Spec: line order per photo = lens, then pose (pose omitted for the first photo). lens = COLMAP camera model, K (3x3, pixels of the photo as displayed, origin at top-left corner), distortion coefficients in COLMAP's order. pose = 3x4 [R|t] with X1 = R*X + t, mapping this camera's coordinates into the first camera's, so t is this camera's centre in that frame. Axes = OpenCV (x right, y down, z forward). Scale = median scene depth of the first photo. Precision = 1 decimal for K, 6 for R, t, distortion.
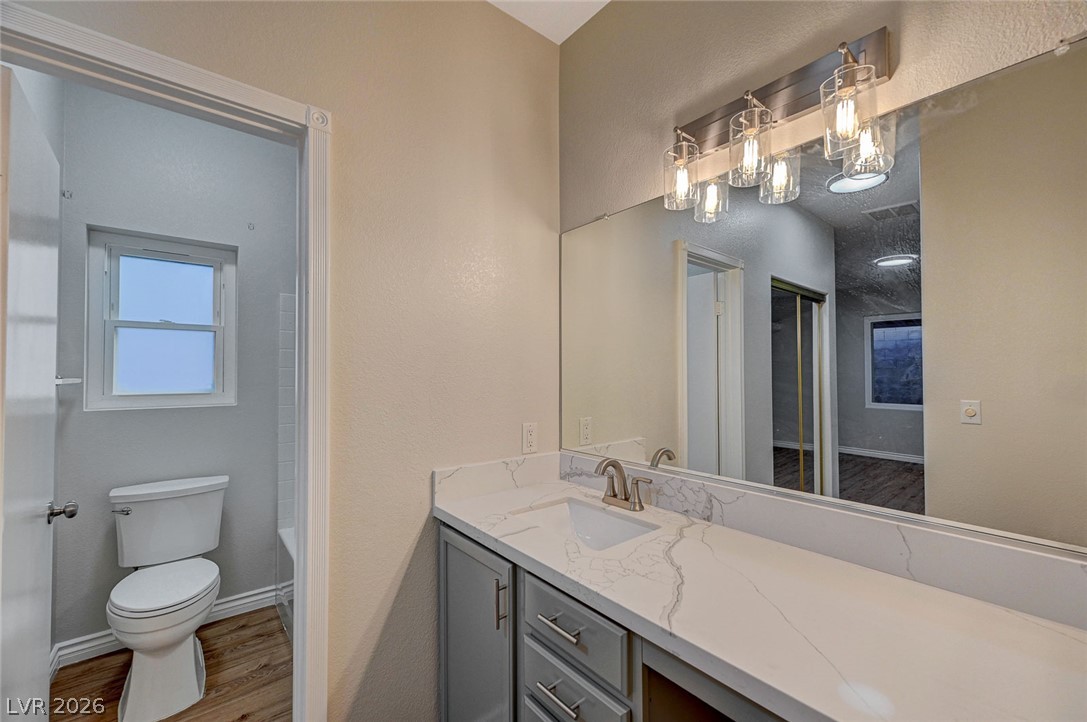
lens RADIAL K [[427.7, 0, 537.6], [0, 427.7, 366.4], [0, 0, 1]] dist [0.003249, 0.000641]
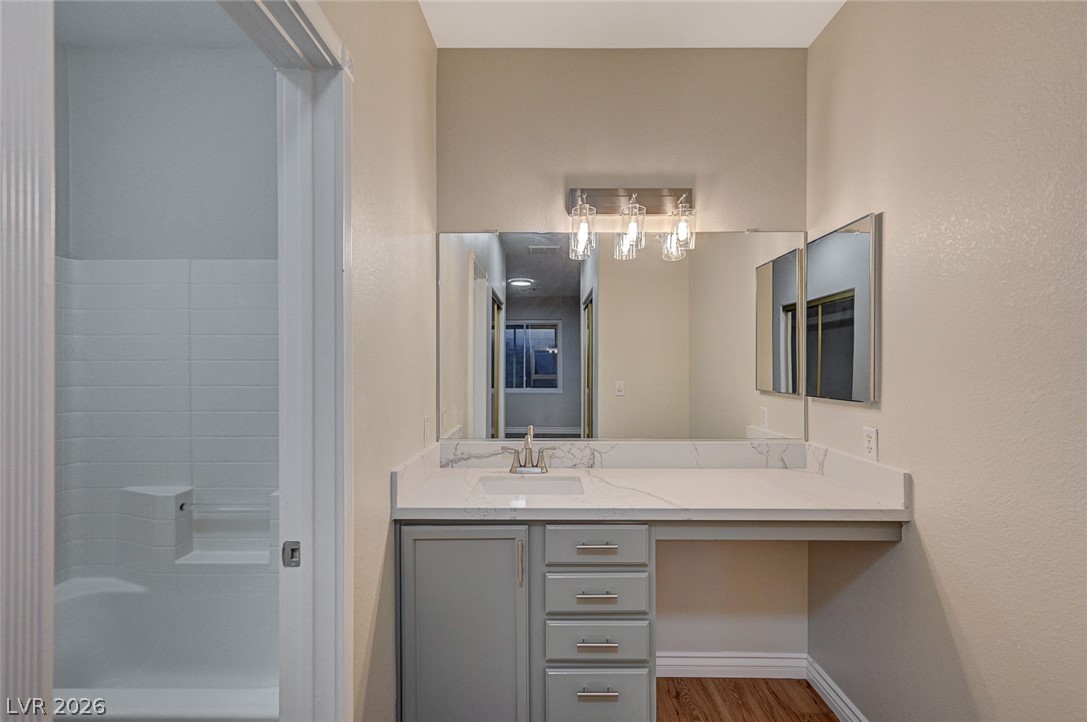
lens RADIAL K [[472.6, 0, 533.4], [0, 472.6, 364.8], [0, 0, 1]] dist [0.006469, -0.000222]
pose [[0.635485, 0.005581, 0.772093, -0.867832], [-0.014779, 0.999879, 0.004937, 0.004438], [-0.771972, -0.014548, 0.635491, 0.120225]]
